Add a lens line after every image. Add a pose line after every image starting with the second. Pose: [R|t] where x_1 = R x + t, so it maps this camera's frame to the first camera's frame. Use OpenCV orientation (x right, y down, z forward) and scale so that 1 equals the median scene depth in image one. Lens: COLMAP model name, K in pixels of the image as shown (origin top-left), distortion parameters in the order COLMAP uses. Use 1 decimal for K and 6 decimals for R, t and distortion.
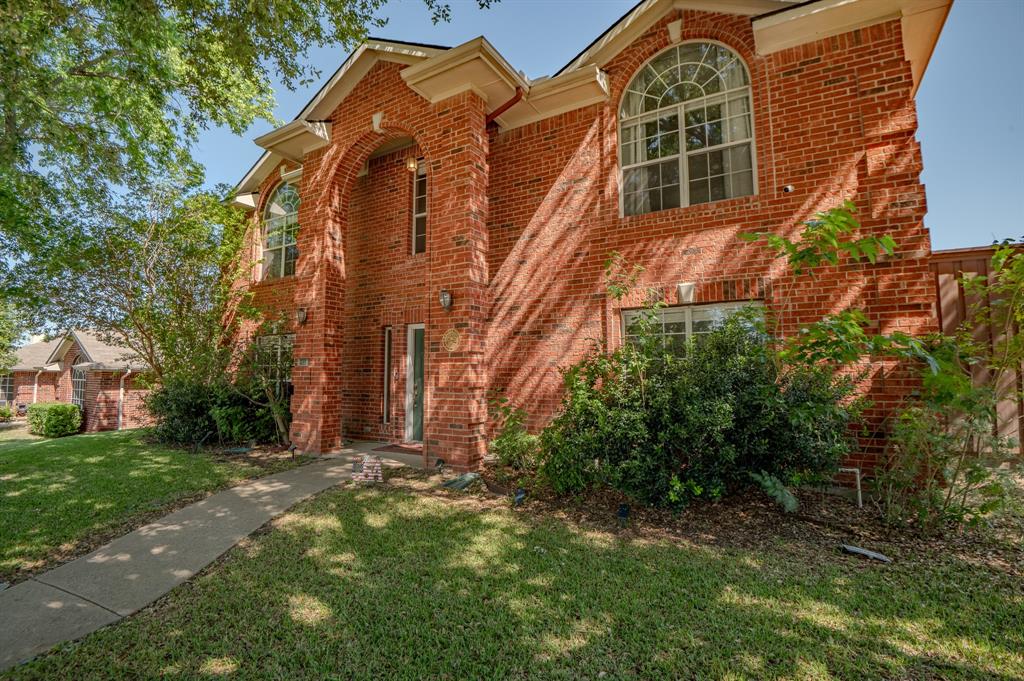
lens RADIAL K [[469.9, 0, 514.4], [0, 469.9, 333.5], [0, 0, 1]] dist [-0.018413, -0.017850]
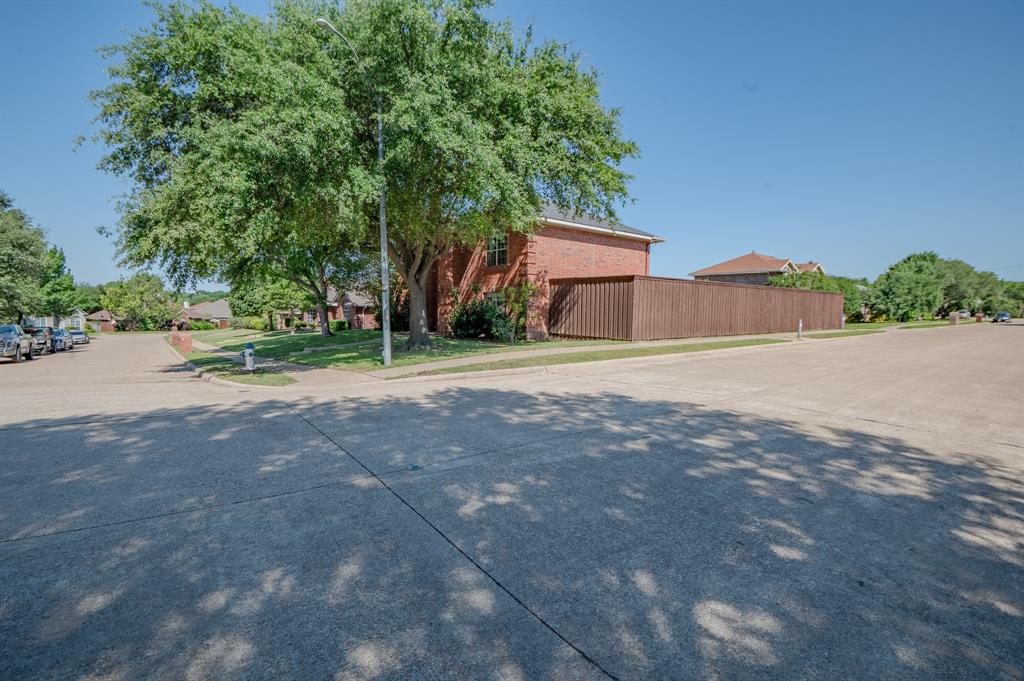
lens RADIAL K [[469.9, 0, 514.4], [0, 469.9, 333.5], [0, 0, 1]] dist [-0.018413, -0.017850]
pose [[0.934405, 0.039968, -0.353964, 1.667837], [0.006779, 0.991510, 0.129852, -0.201042], [0.356149, -0.123733, 0.926201, -2.210995]]
